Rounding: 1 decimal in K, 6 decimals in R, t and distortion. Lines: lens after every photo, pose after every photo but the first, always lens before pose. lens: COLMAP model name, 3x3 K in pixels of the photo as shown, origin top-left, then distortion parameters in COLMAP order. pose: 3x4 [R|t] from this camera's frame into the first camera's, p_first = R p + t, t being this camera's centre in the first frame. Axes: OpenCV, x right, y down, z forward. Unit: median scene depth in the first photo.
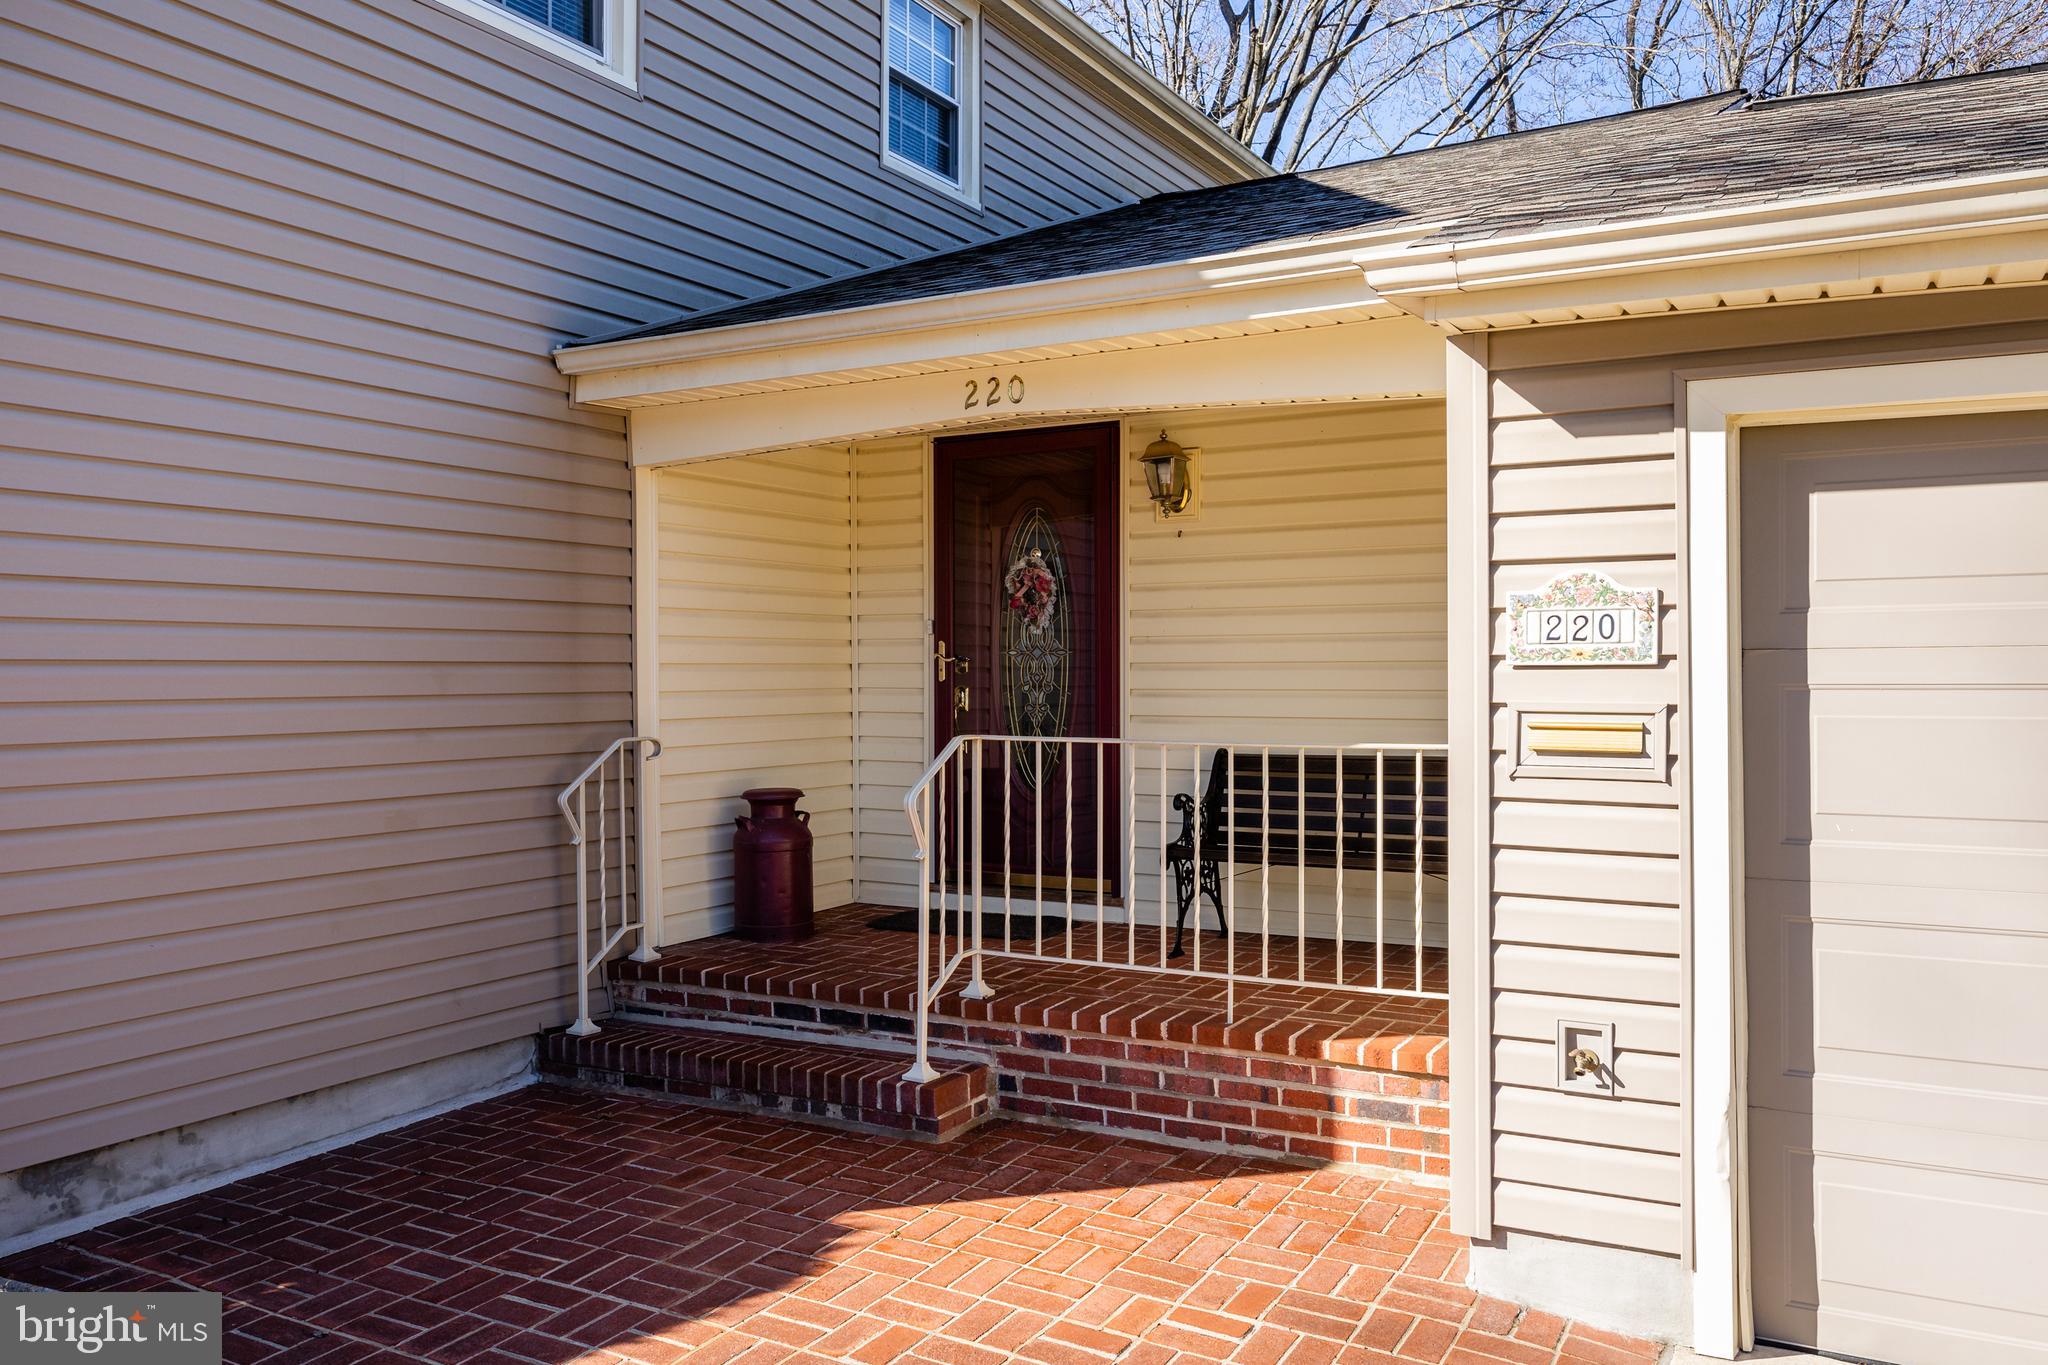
lens RADIAL K [[1594.6, 0, 1041.7], [0, 1594.6, 688.5], [0, 0, 1]] dist [0.009841, 0.001749]
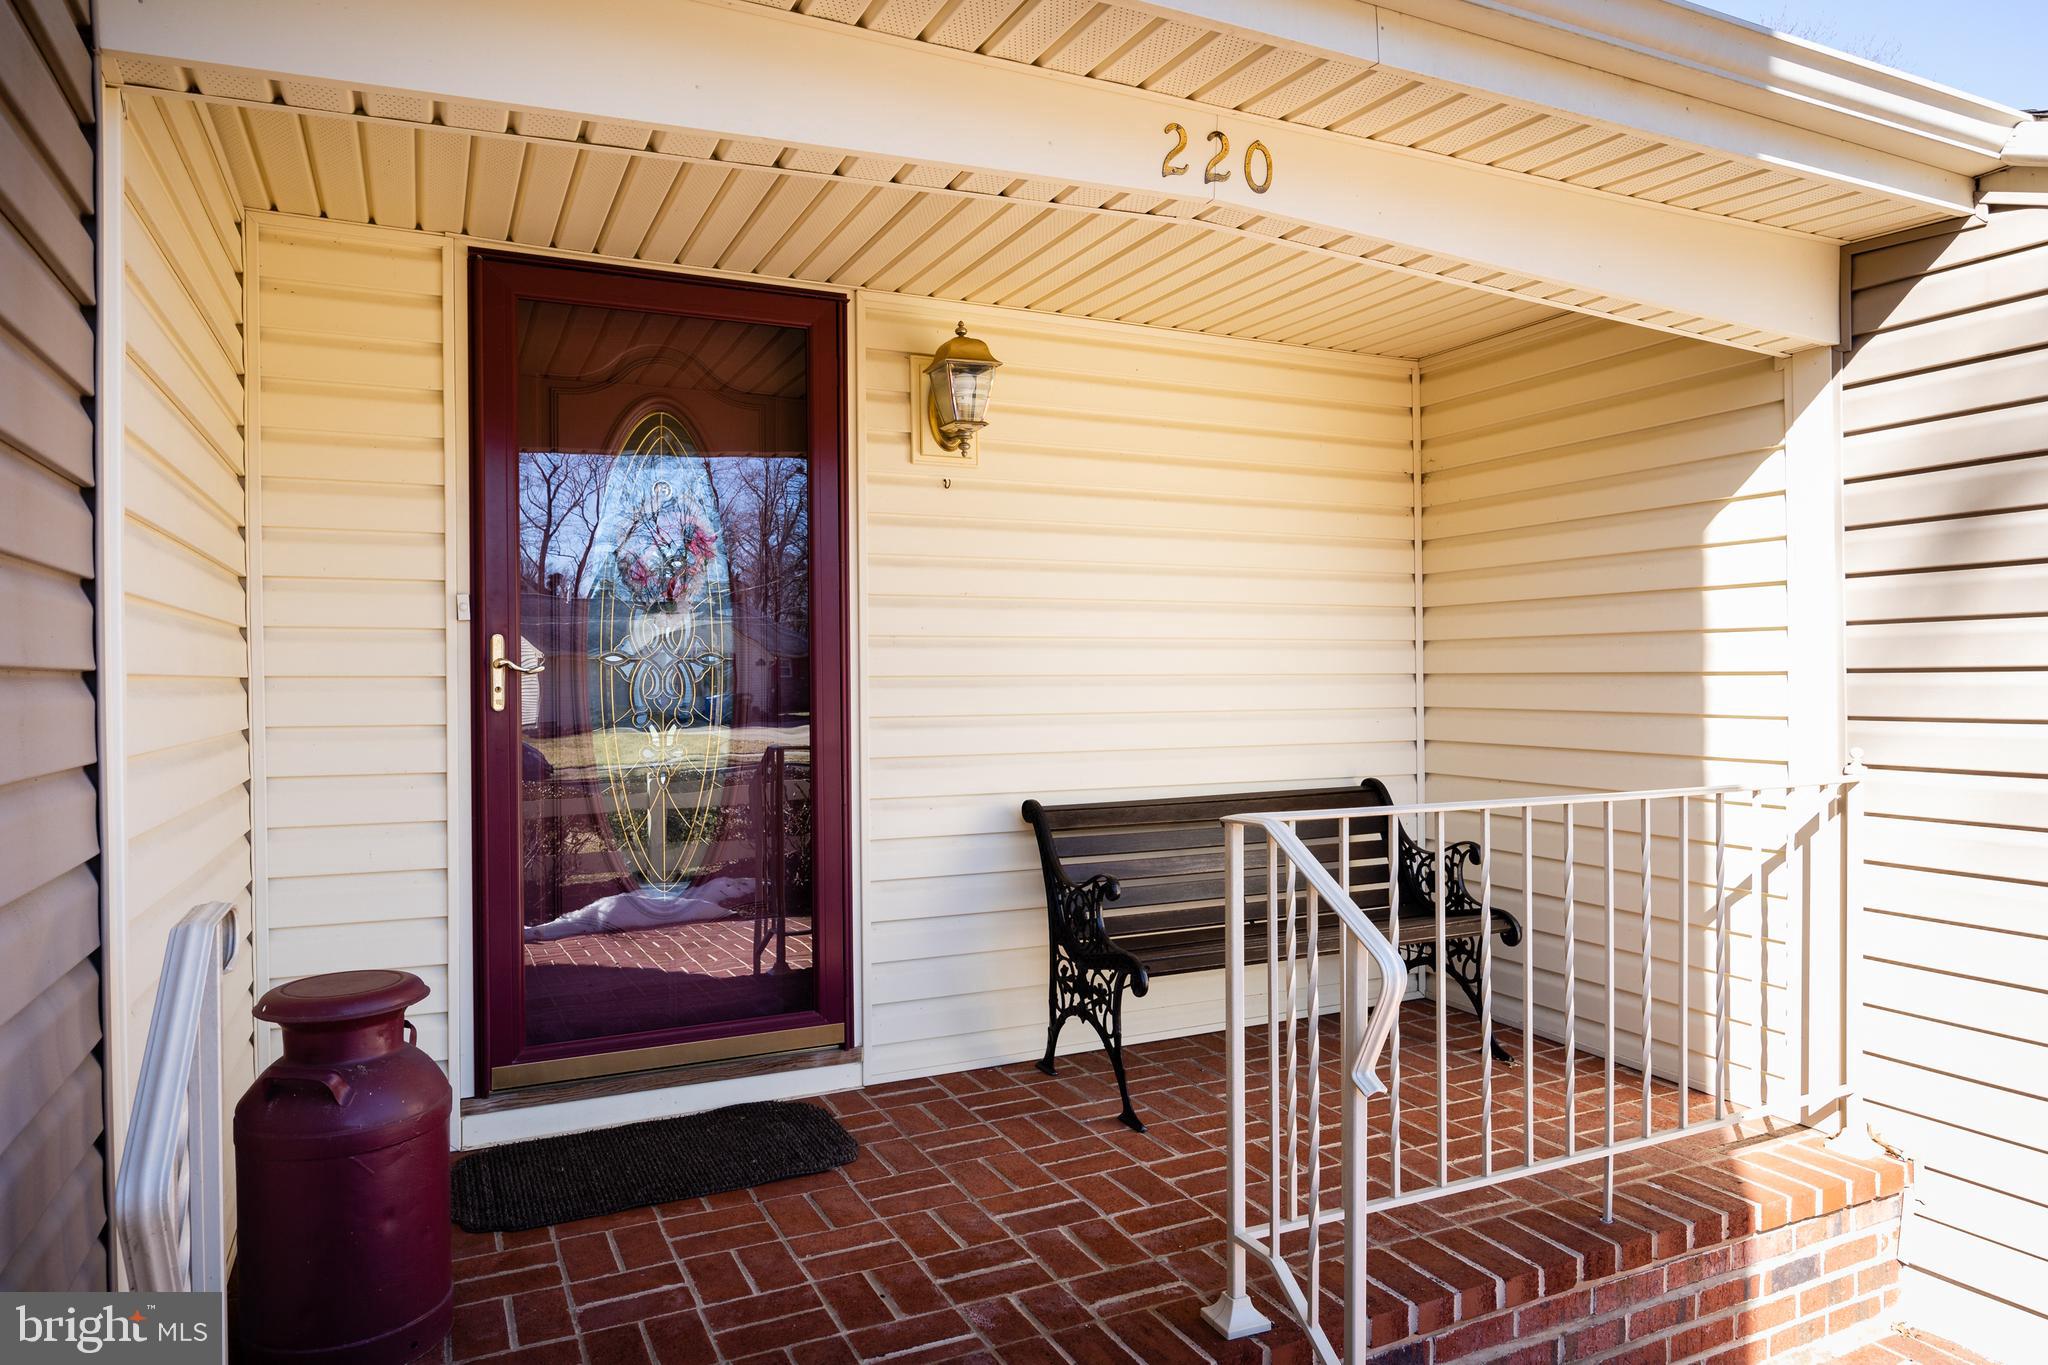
lens RADIAL K [[1286.4, 0, 1030.7], [0, 1286.4, 685.3], [0, 0, 1]] dist [0.004149, -0.001159]
pose [[0.567292, -0.003140, 0.823511, -0.413118], [0.013384, 0.999896, -0.005407, -0.010705], [-0.823408, 0.014089, 0.567275, 0.807383]]
